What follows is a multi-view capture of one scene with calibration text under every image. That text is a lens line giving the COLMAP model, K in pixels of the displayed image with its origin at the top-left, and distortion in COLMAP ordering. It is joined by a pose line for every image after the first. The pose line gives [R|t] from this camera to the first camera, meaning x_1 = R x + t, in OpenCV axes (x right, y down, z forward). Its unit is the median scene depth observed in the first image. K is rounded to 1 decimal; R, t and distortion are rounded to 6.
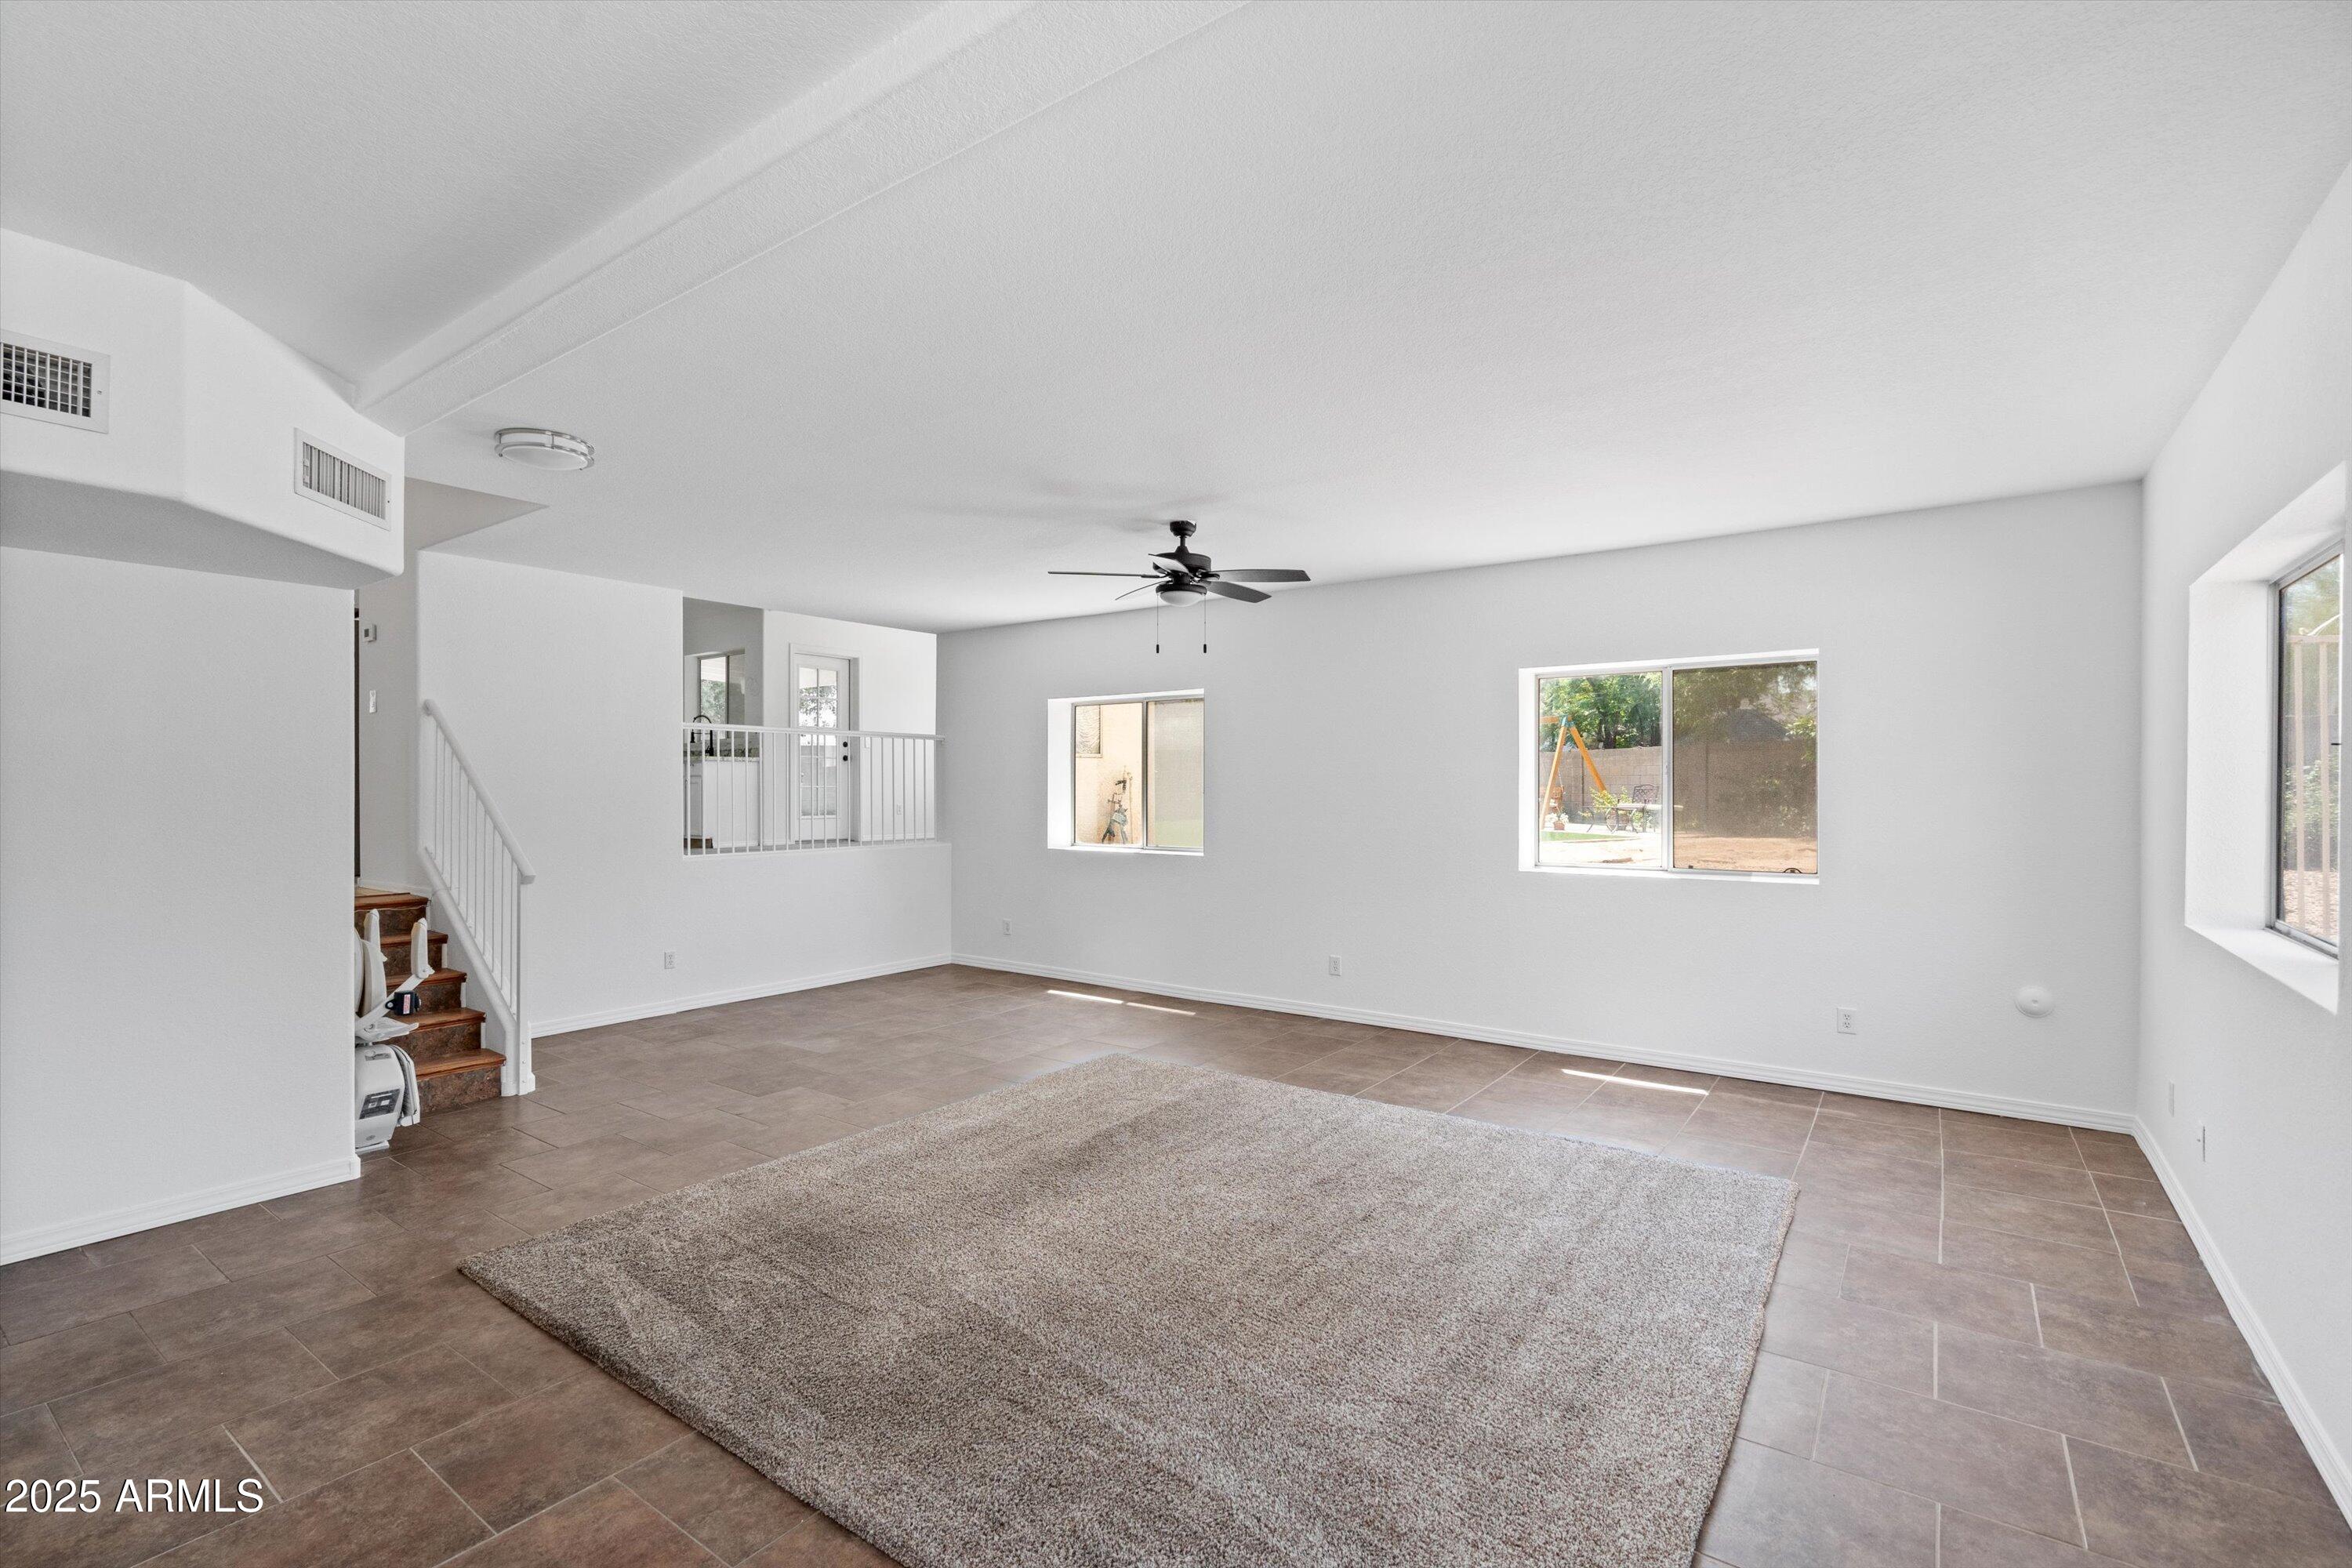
lens RADIAL K [[1089.0, 0, 1140.7], [0, 1089.0, 792.1], [0, 0, 1]] dist [0.001849, 0.000337]
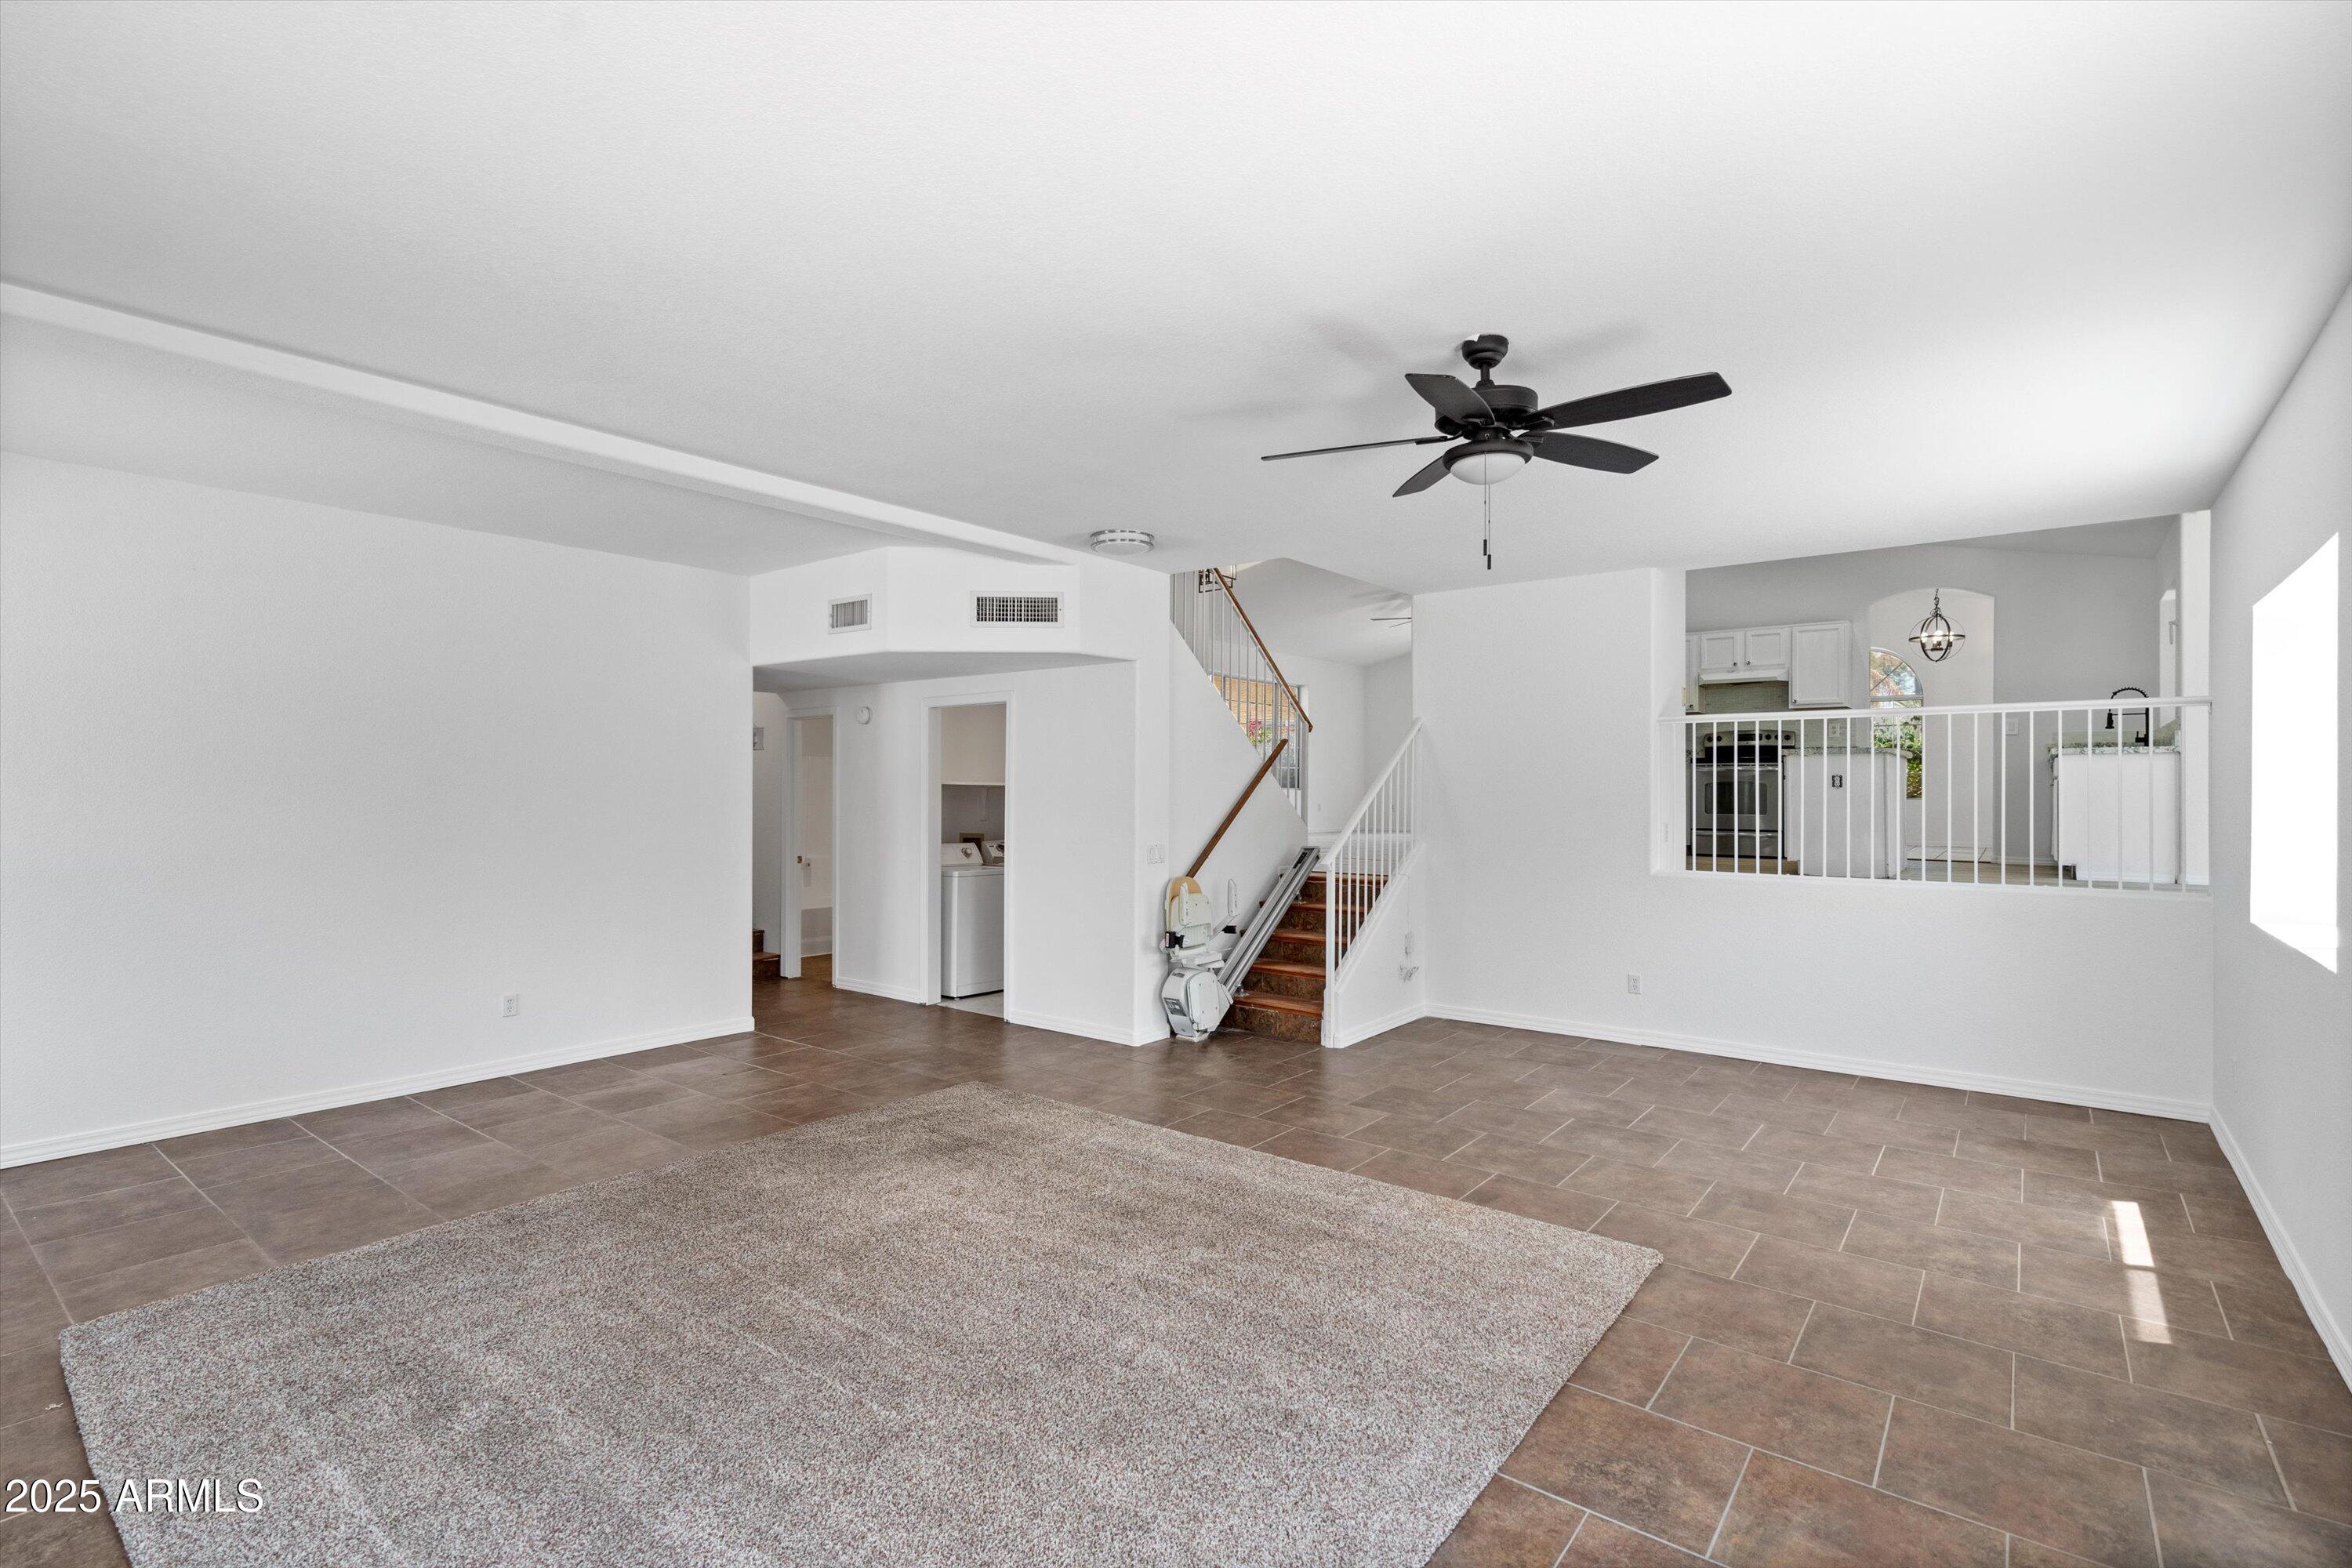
lens RADIAL K [[1089.0, 0, 1140.7], [0, 1089.0, 792.1], [0, 0, 1]] dist [0.001849, 0.000337]
pose [[-0.032298, 0.005733, -0.999462, 0.602653], [-0.007273, 0.999956, 0.005971, -0.007771], [0.999452, 0.007462, -0.032255, 0.792752]]
